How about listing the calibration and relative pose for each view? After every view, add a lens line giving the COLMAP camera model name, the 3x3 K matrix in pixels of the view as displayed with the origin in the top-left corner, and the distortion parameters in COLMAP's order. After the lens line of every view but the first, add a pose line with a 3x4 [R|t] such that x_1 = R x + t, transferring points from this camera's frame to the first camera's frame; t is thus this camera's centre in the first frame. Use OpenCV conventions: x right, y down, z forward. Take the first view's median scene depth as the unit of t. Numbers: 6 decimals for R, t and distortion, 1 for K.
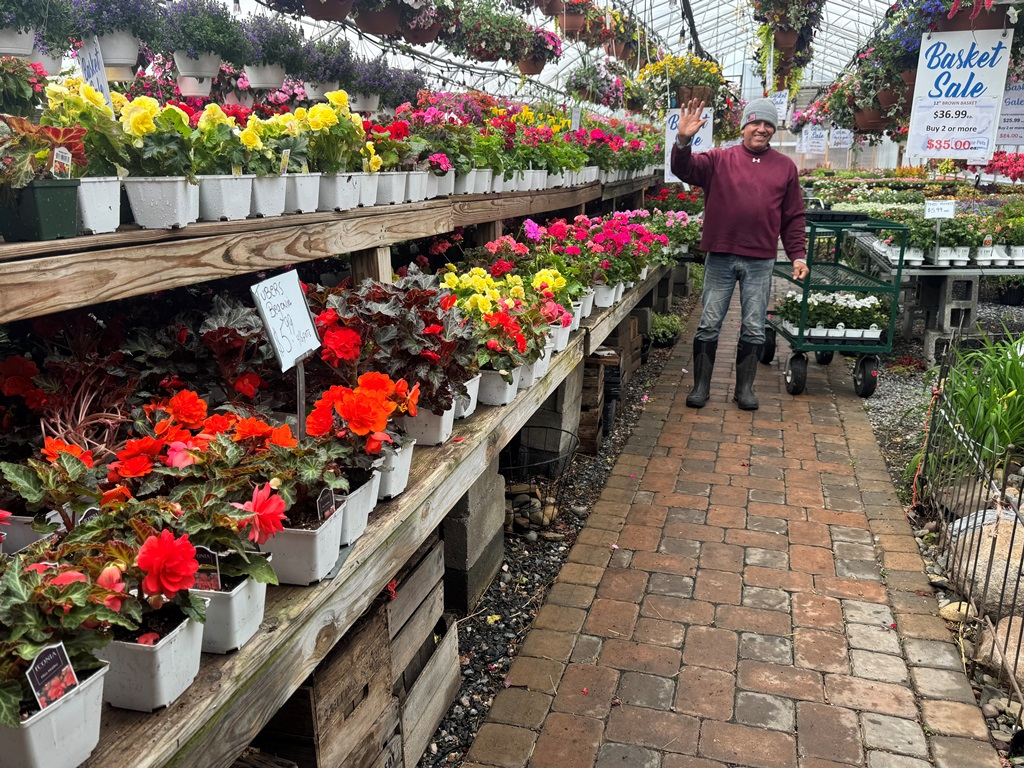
lens RADIAL K [[904.8, 0, 516.9], [0, 904.8, 386.1], [0, 0, 1]] dist [0.108850, -0.151100]
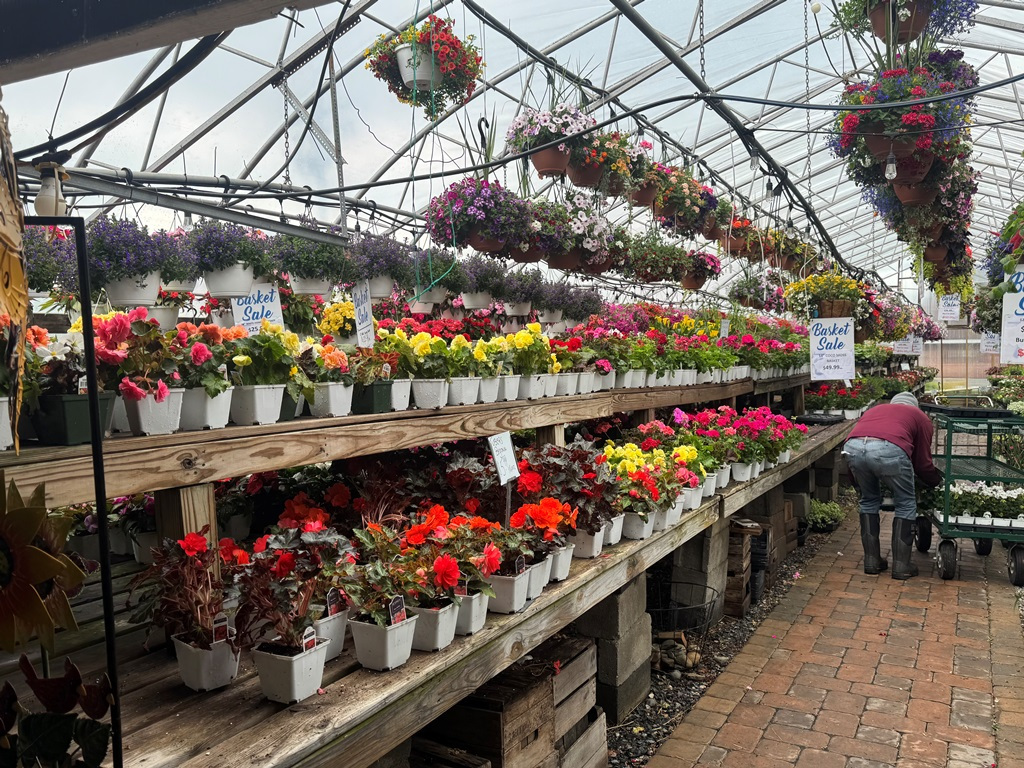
lens RADIAL K [[904.8, 0, 509.4], [0, 904.8, 378.1], [0, 0, 1]] dist [0.108850, -0.151100]
pose [[0.979648, 0.007208, -0.200592, 0.045349], [-0.050376, 0.976199, -0.210946, 0.059656], [0.194297, 0.216758, 0.956695, -0.292996]]
